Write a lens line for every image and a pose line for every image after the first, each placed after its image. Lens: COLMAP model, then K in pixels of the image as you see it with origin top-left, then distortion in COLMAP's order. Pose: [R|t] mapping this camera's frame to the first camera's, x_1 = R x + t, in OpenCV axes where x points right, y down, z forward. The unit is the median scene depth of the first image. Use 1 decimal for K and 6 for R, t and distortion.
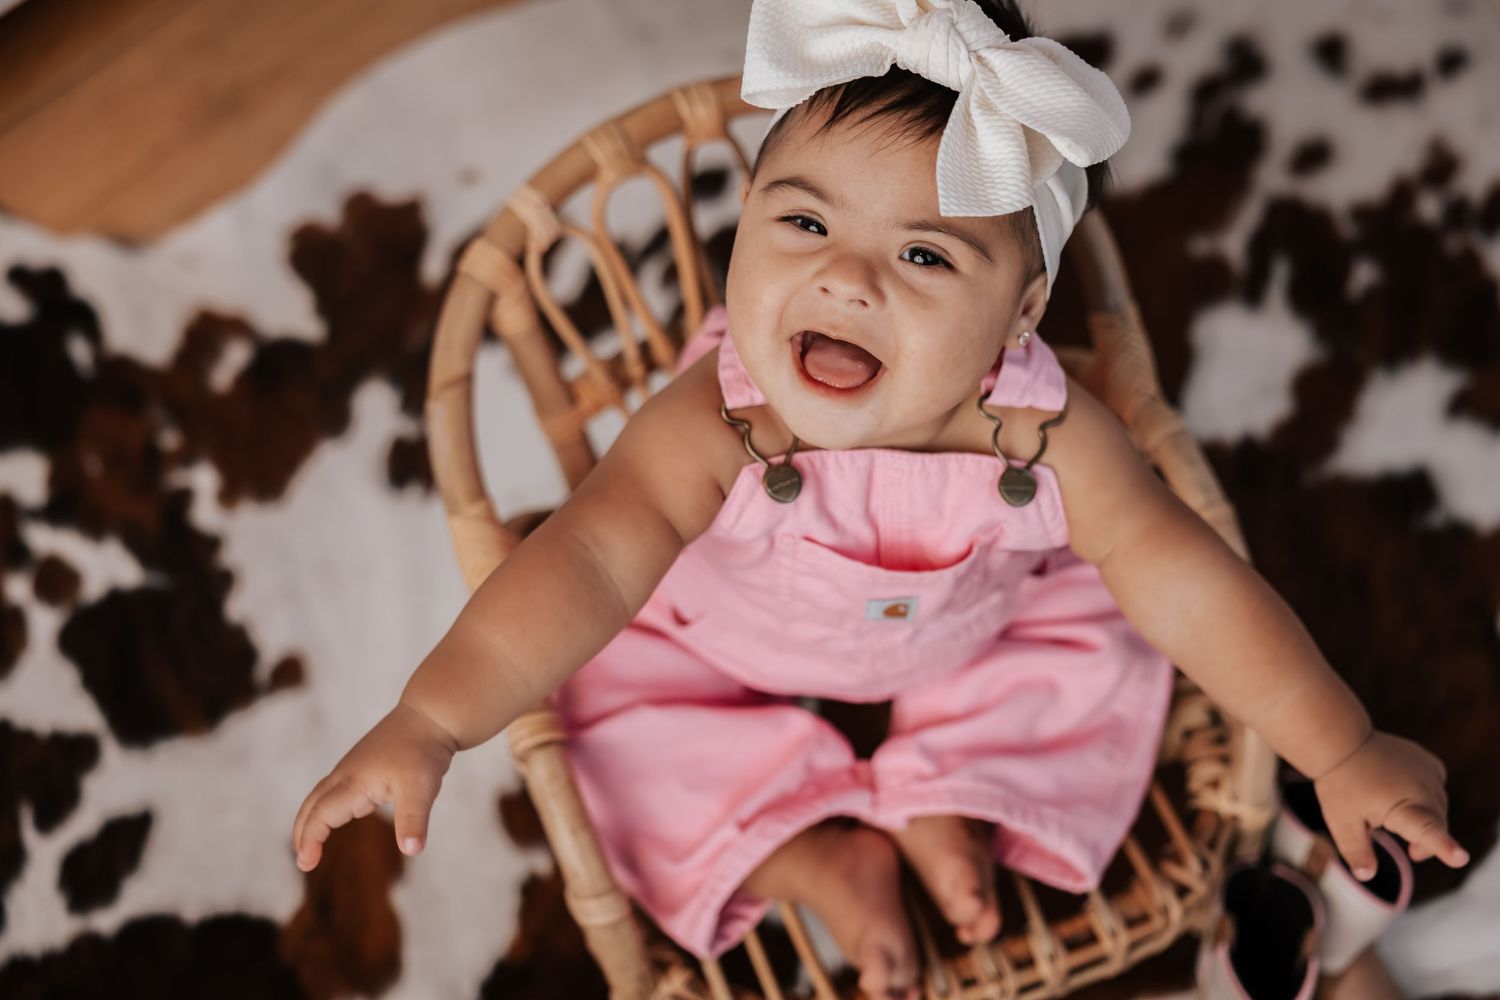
lens RADIAL K [[2132.5, 0, 738.6], [0, 2132.5, 503.8], [0, 0, 1]] dist [0.027239, 0.000000]
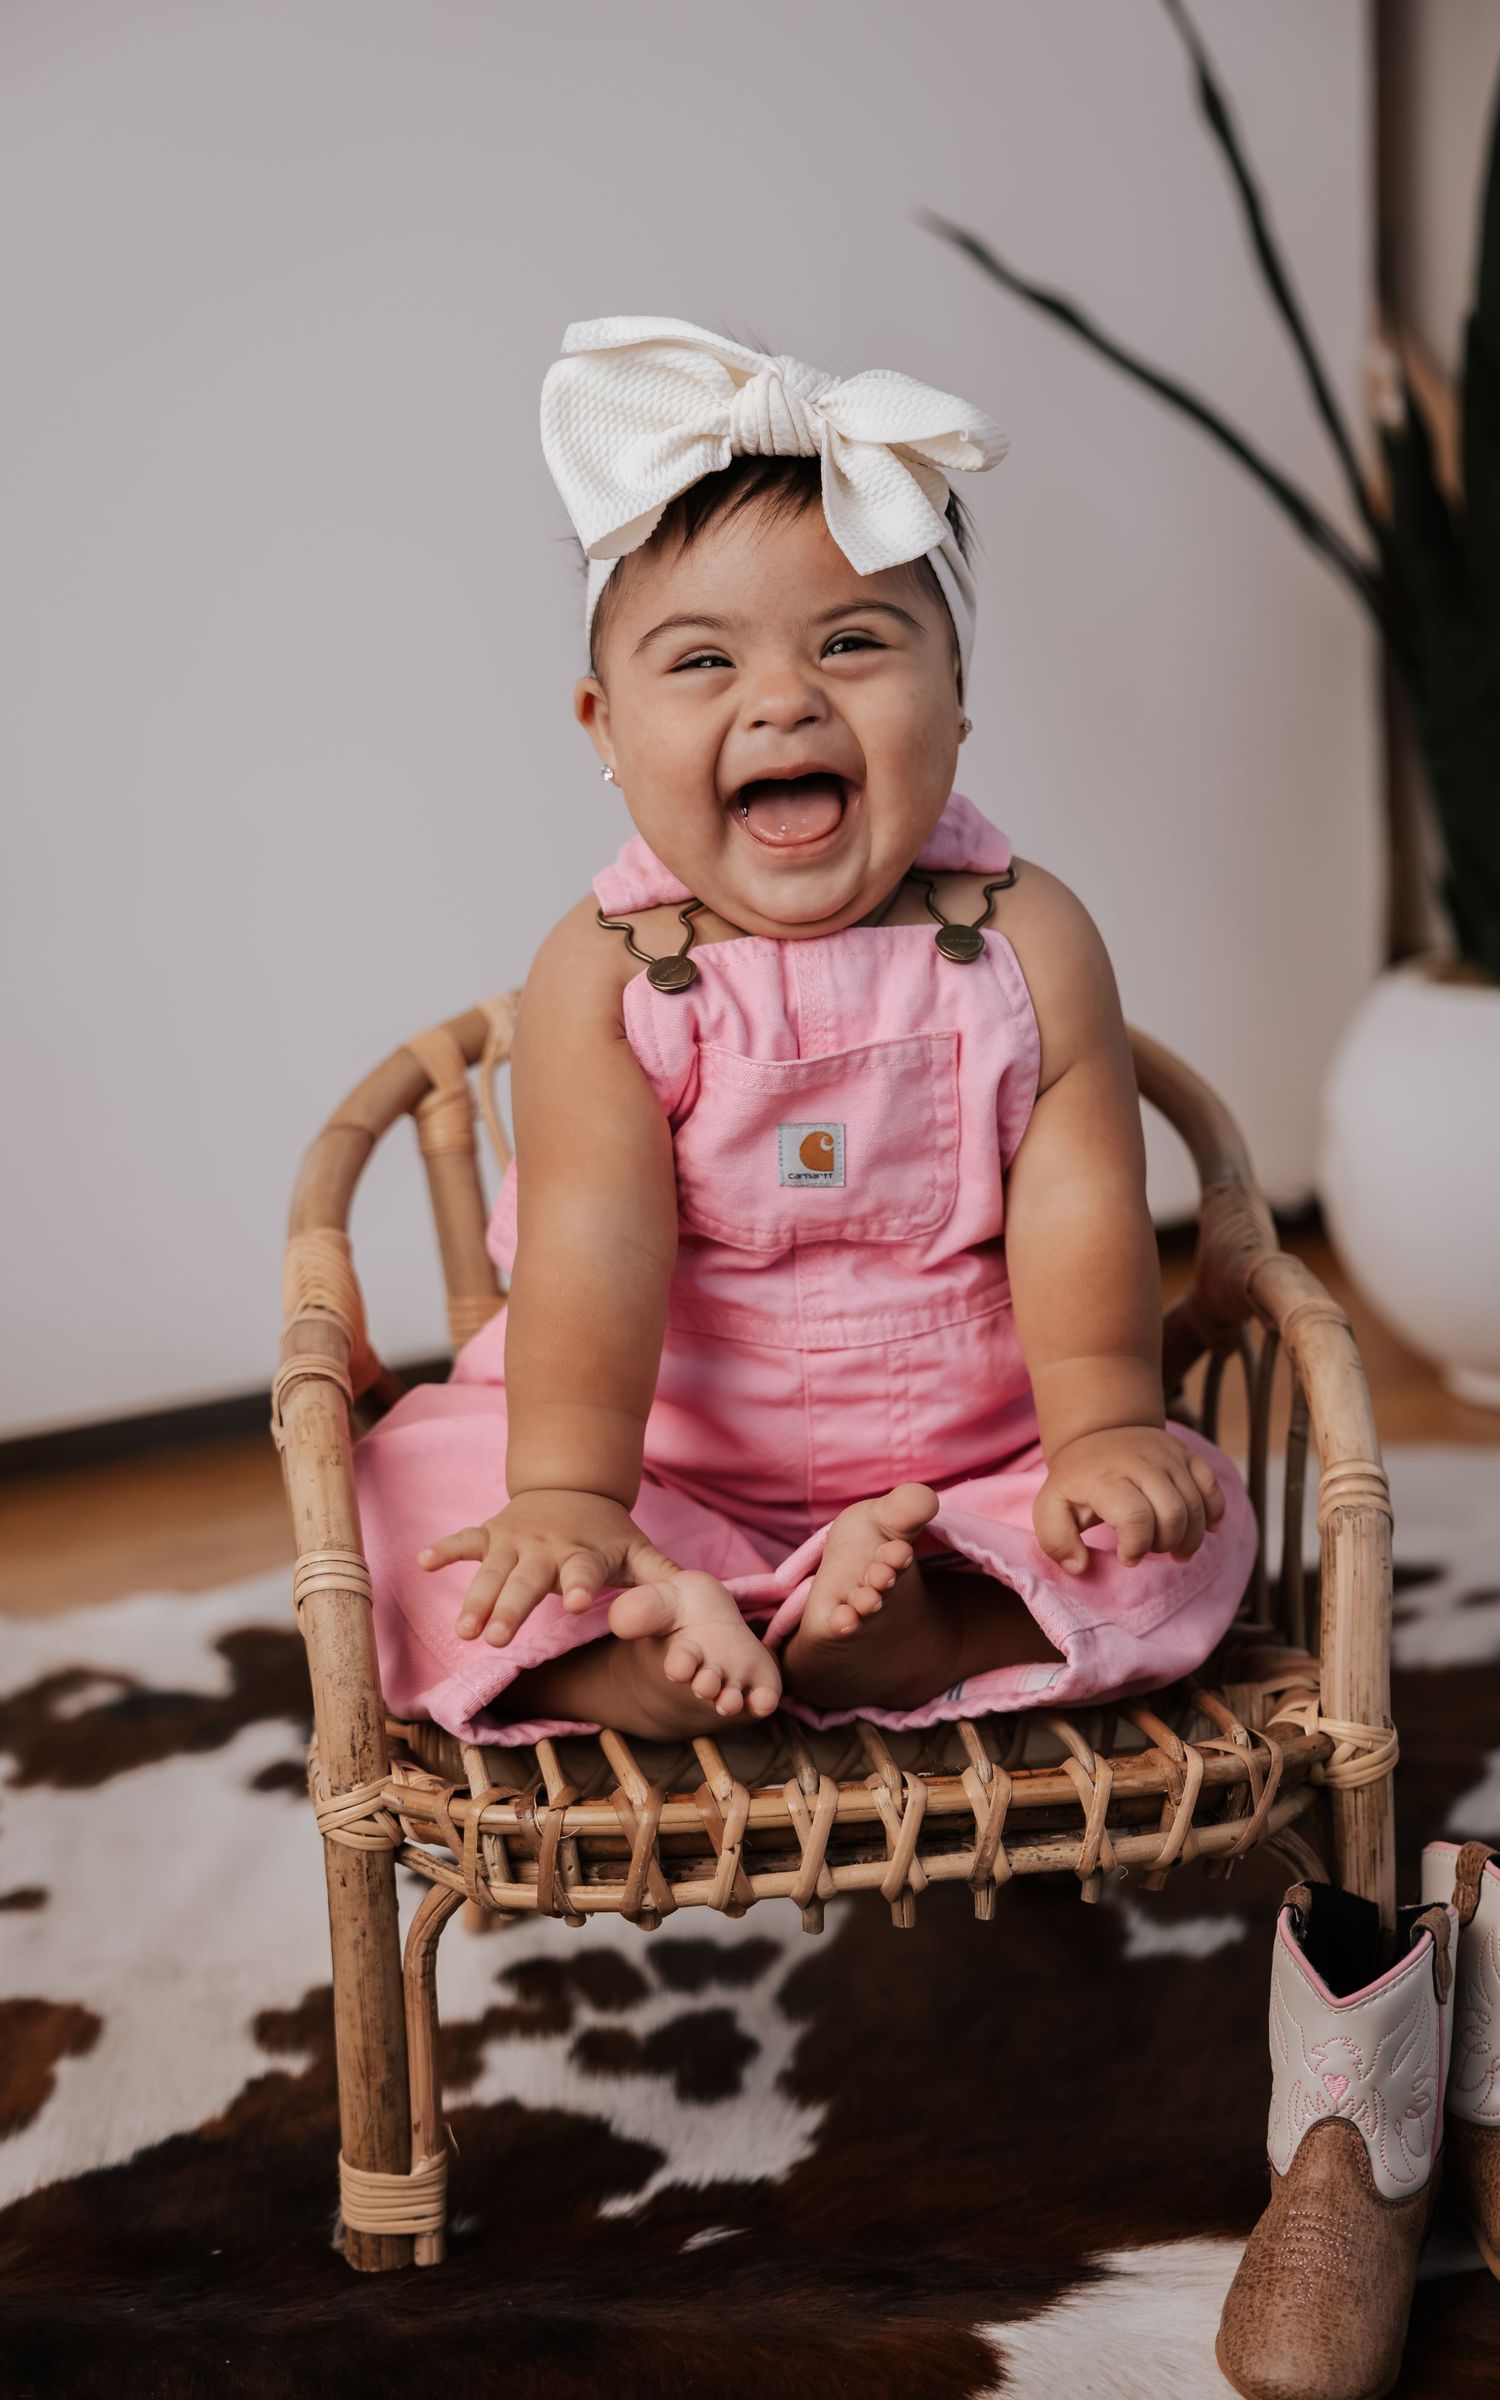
lens RADIAL K [[3899.5, 0, 676.0], [0, 3899.5, 1150.5], [0, 0, 1]] dist [0.024981, 0.000000]
pose [[0.970964, 0.061906, -0.231075, 0.237865], [-0.213969, 0.656709, -0.723153, 0.717983], [0.106982, 0.751599, 0.650887, 0.060284]]
